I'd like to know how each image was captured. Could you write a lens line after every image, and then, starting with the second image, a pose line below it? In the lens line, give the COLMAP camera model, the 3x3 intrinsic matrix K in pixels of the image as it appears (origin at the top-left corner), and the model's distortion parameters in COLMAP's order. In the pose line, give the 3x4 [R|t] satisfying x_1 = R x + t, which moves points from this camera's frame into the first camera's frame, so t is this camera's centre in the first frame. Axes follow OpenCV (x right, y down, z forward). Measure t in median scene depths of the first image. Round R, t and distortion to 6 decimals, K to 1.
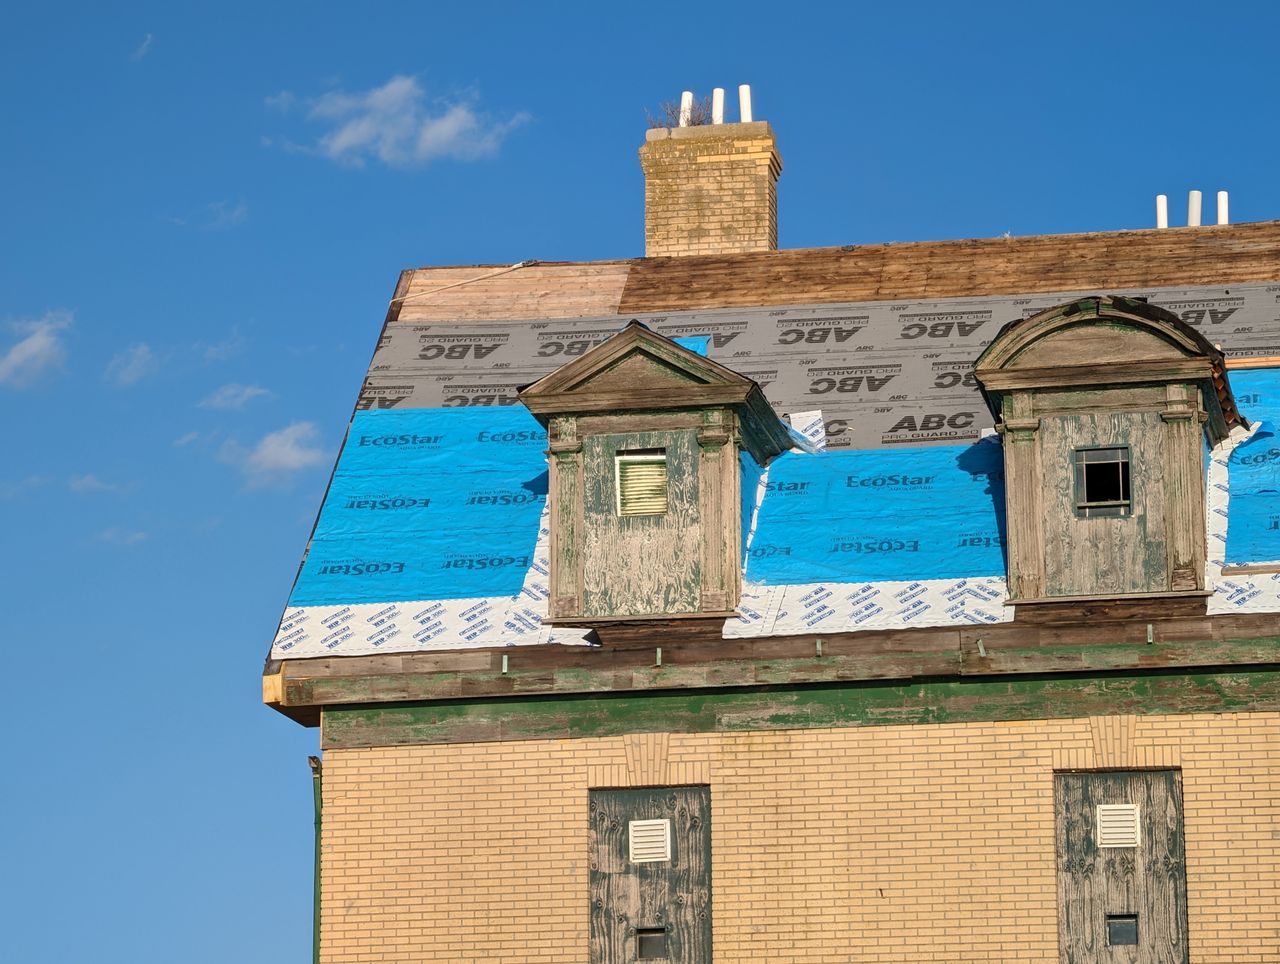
lens RADIAL K [[4471.0, 0, 640.2], [0, 4471.0, 484.8], [0, 0, 1]] dist [0.221352, 0.000000]
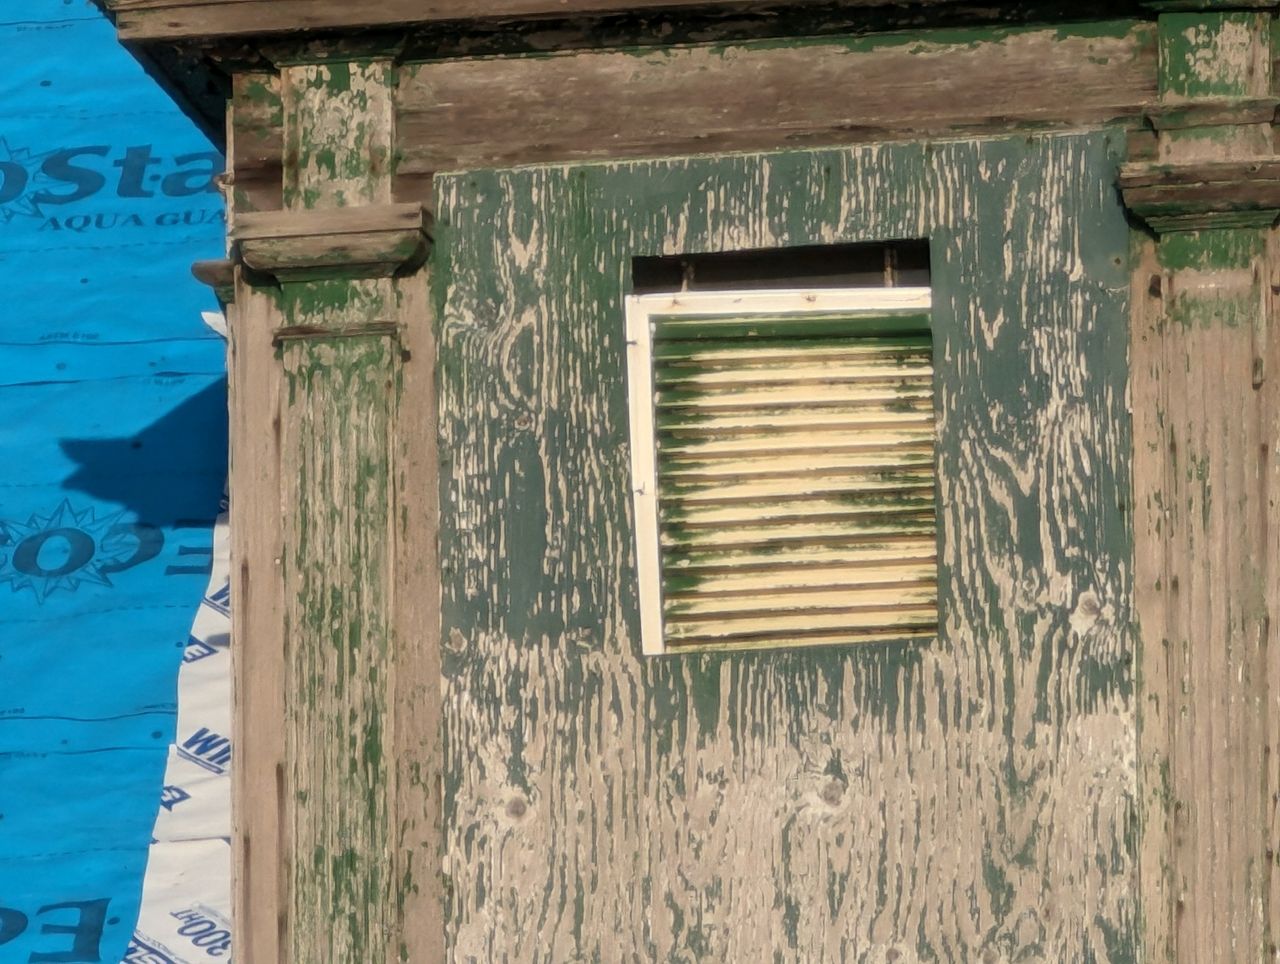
lens RADIAL K [[8261.3, 0, 640.1], [0, 8261.3, 481.7], [0, 0, 1]] dist [-0.061875, 0.000000]
pose [[0.999547, -0.004978, -0.029688, 0.003963], [0.005391, 0.999889, 0.013859, -0.003650], [0.029616, -0.014013, 0.999463, 0.692820]]
